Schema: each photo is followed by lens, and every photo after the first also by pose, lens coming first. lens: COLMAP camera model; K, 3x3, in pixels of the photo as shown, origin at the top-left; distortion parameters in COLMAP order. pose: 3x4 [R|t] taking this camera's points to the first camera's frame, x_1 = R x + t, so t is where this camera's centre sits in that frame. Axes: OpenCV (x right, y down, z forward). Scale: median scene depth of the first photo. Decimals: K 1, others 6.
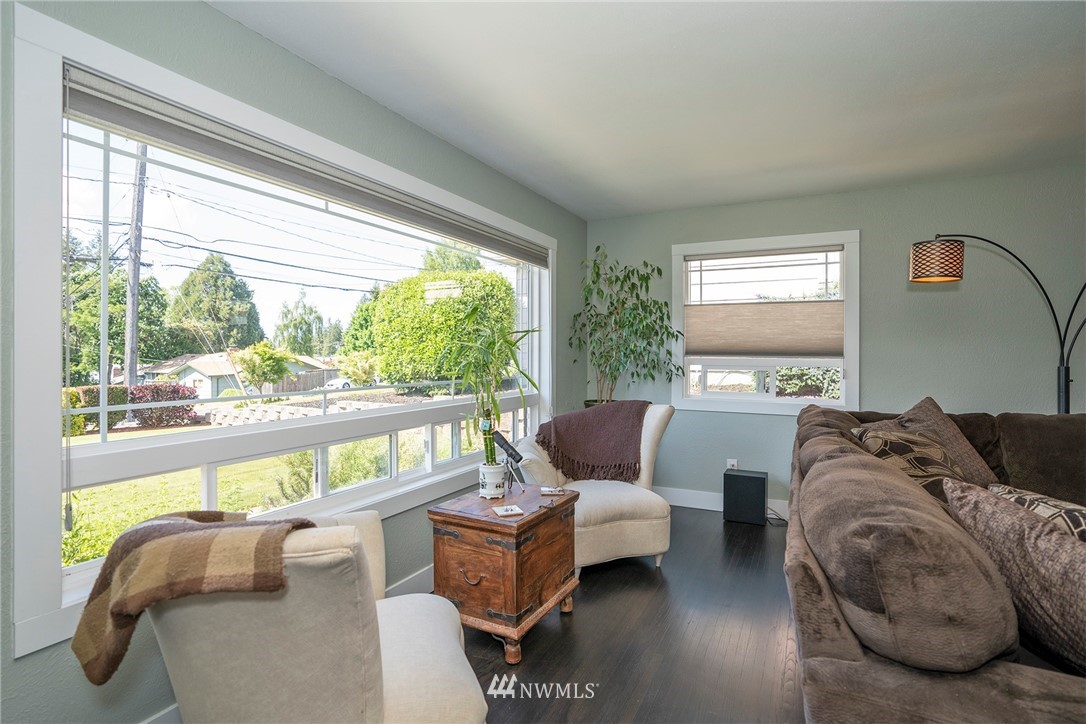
lens RADIAL K [[512.2, 0, 555.3], [0, 512.2, 352.4], [0, 0, 1]] dist [-0.070738, 0.026102]
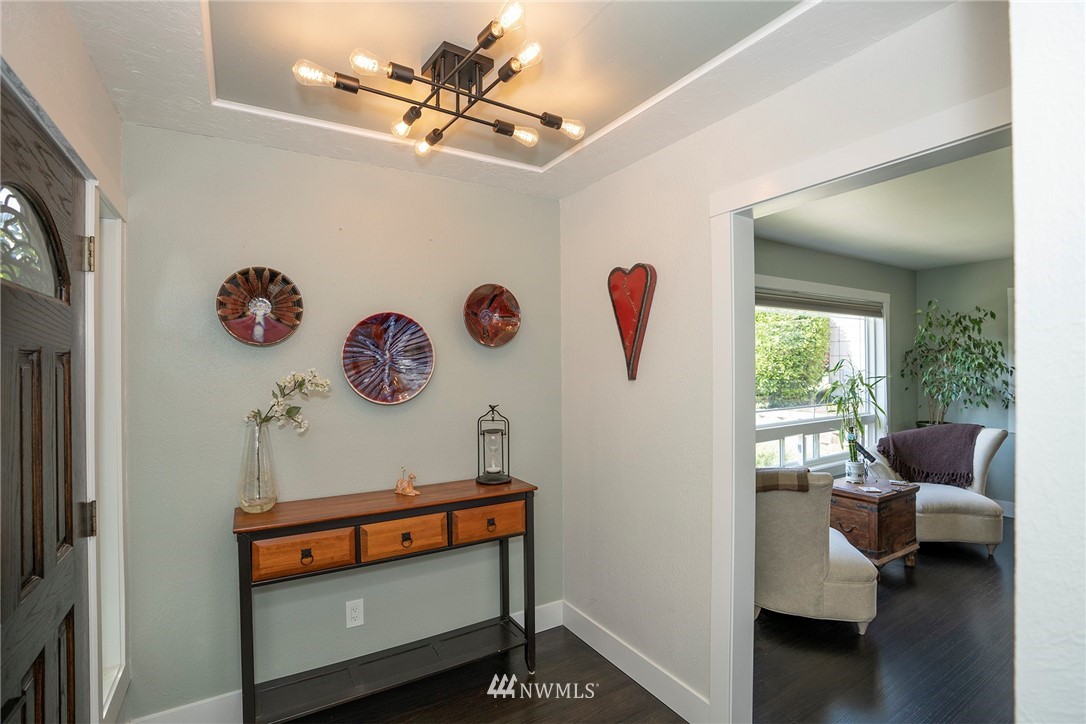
lens RADIAL K [[509.3, 0, 545.1], [0, 509.3, 359.2], [0, 0, 1]] dist [-0.067526, 0.025634]
pose [[0.846914, -0.010723, -0.531621, -0.084905], [0.009790, 0.999942, -0.004573, -0.074702], [0.531639, -0.001332, 0.846970, -0.606110]]
